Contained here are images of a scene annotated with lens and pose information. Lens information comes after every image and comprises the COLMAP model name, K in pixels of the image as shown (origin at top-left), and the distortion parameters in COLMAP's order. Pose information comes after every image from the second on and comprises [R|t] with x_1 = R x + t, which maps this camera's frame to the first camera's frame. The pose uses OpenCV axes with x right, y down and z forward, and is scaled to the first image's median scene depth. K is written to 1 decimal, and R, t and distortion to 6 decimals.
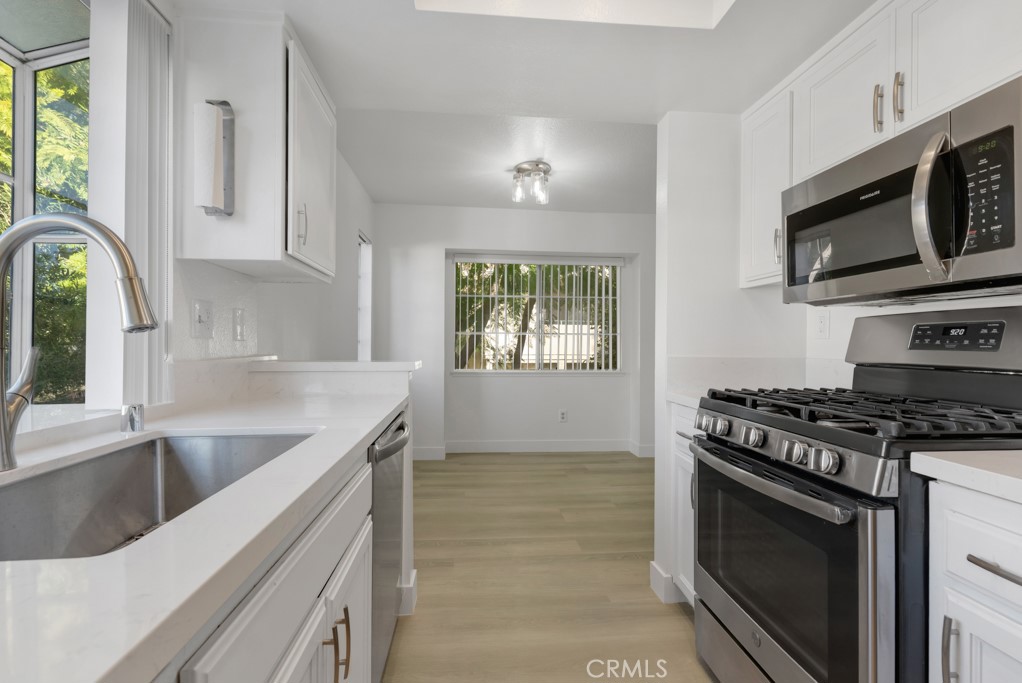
lens RADIAL K [[472.4, 0, 501.7], [0, 472.4, 338.1], [0, 0, 1]] dist [0.002162, -0.000132]
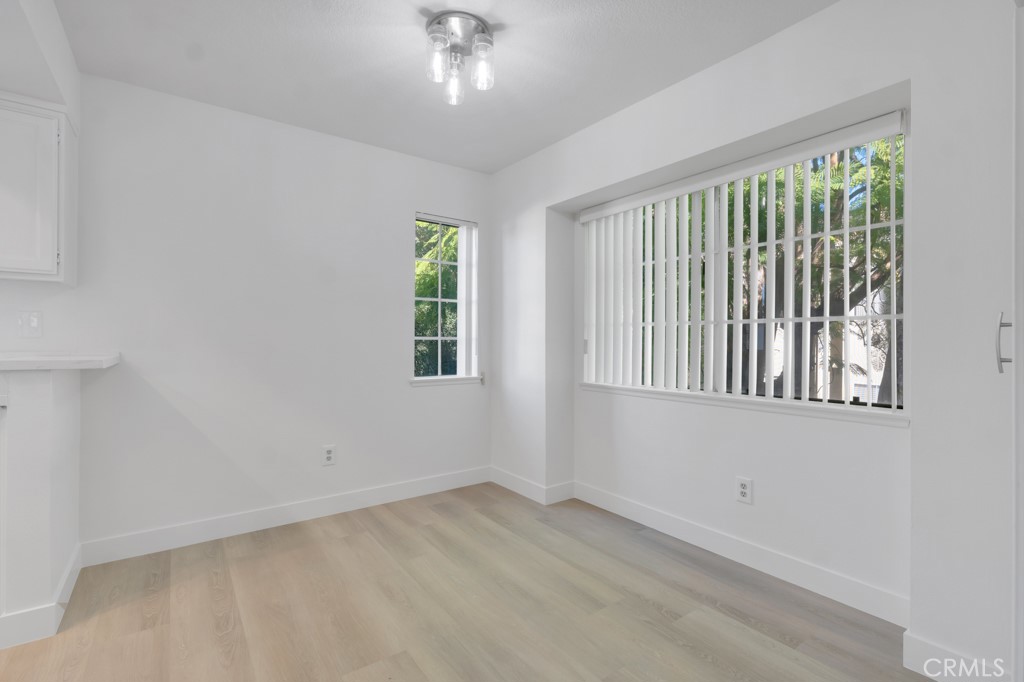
lens RADIAL K [[459.7, 0, 510.0], [0, 459.7, 338.1], [0, 0, 1]] dist [0.000569, 0.000162]
pose [[0.517486, -0.005315, -0.855675, 0.560772], [0.007477, 0.999971, -0.001690, 0.010223], [0.855659, -0.005523, 0.517511, 0.751397]]
